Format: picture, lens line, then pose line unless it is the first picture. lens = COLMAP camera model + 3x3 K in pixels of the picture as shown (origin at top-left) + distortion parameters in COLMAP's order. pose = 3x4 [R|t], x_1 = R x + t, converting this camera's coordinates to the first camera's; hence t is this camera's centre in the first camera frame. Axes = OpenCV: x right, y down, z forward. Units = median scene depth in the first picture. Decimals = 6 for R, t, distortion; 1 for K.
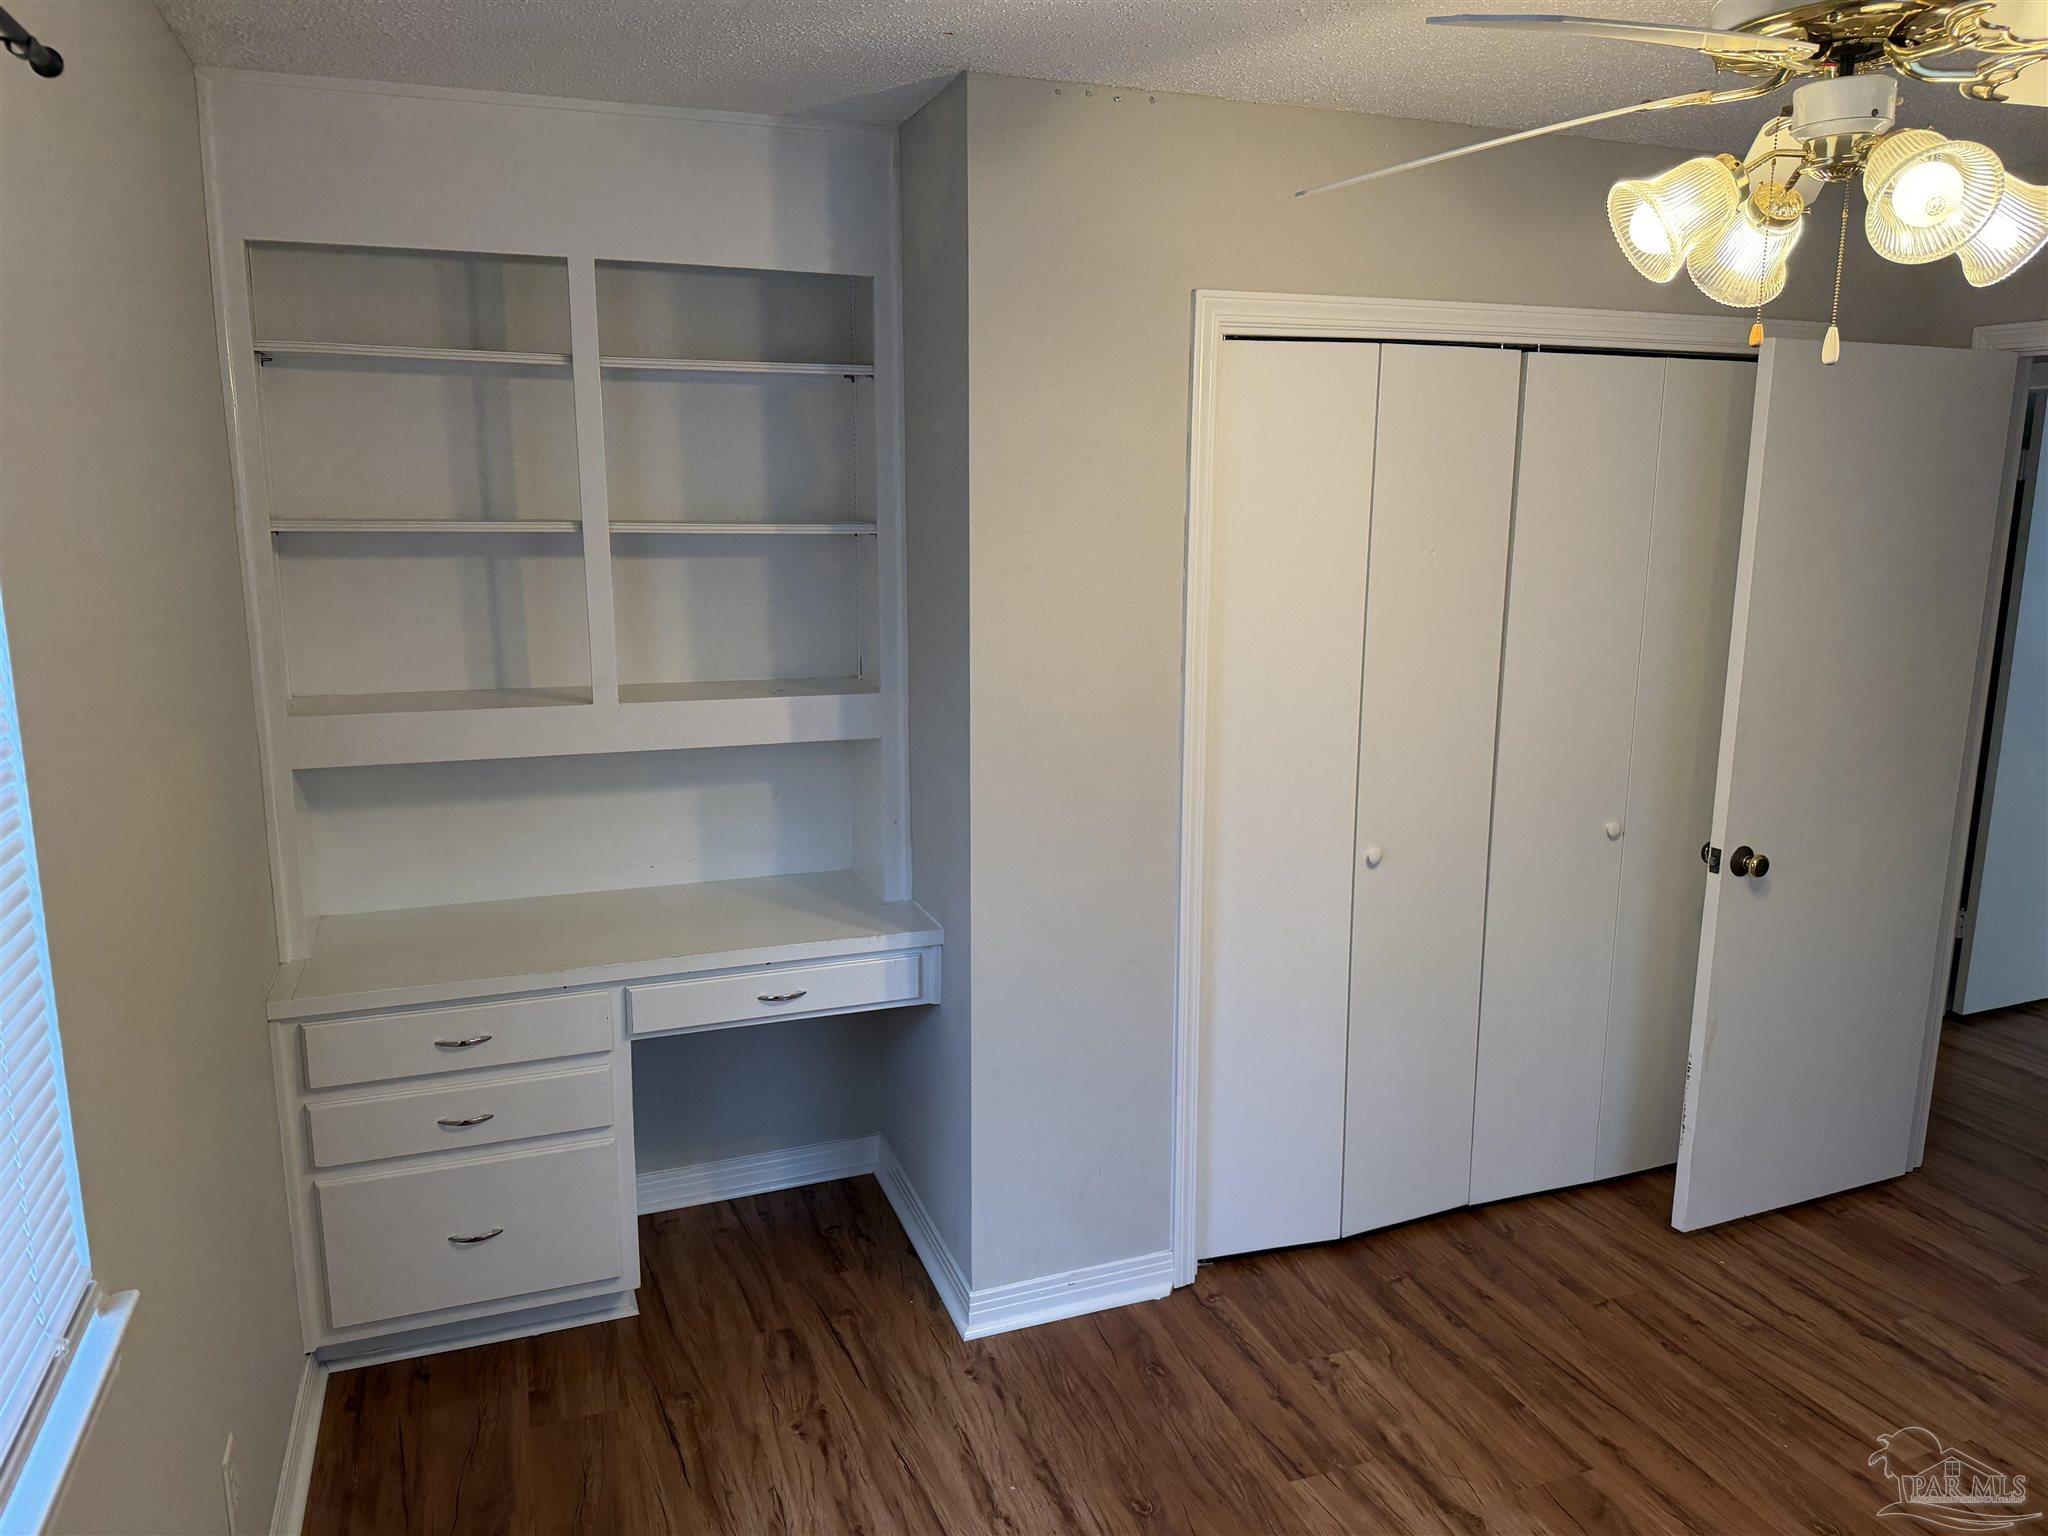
lens RADIAL K [[1439.1, 0, 1012.9], [0, 1439.1, 768.4], [0, 0, 1]] dist [0.069225, -0.106938]
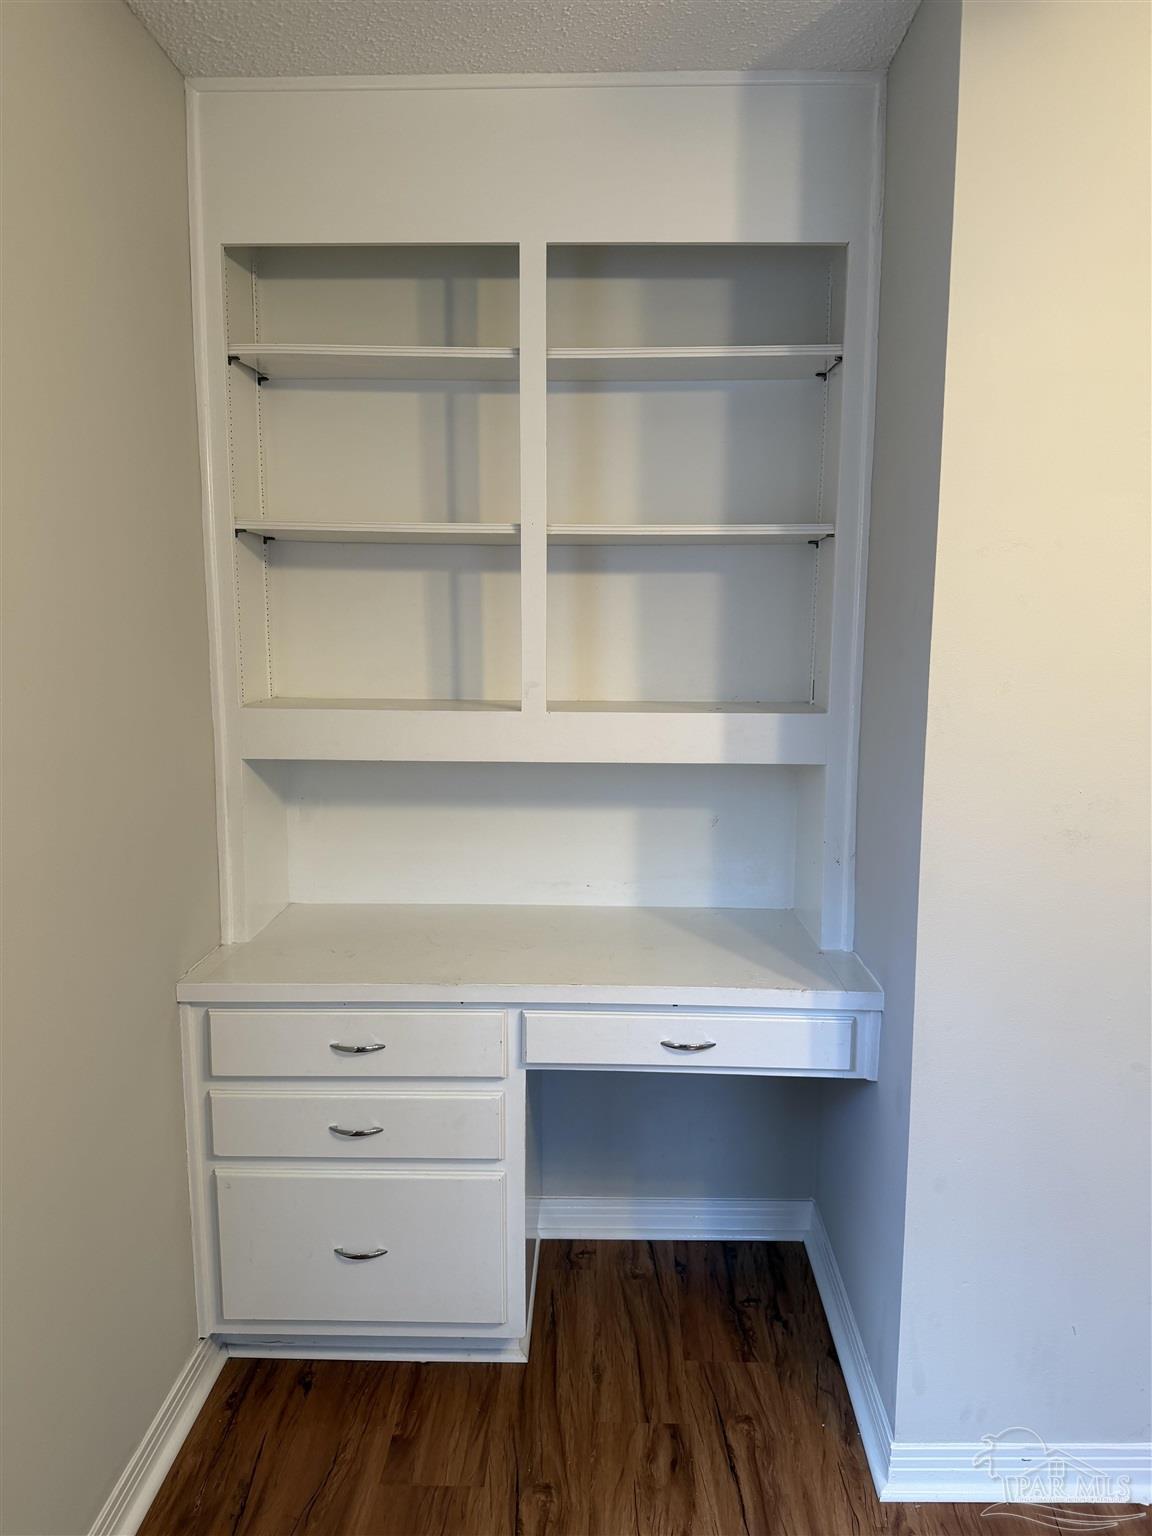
lens RADIAL K [[1079.4, 0, 575.0], [0, 1079.4, 768.2], [0, 0, 1]] dist [0.069225, -0.106938]
pose [[0.928381, 0.051561, -0.368037, 0.011067], [-0.070566, 0.996769, -0.038360, 0.018883], [0.364870, 0.061584, 0.929020, 0.342861]]
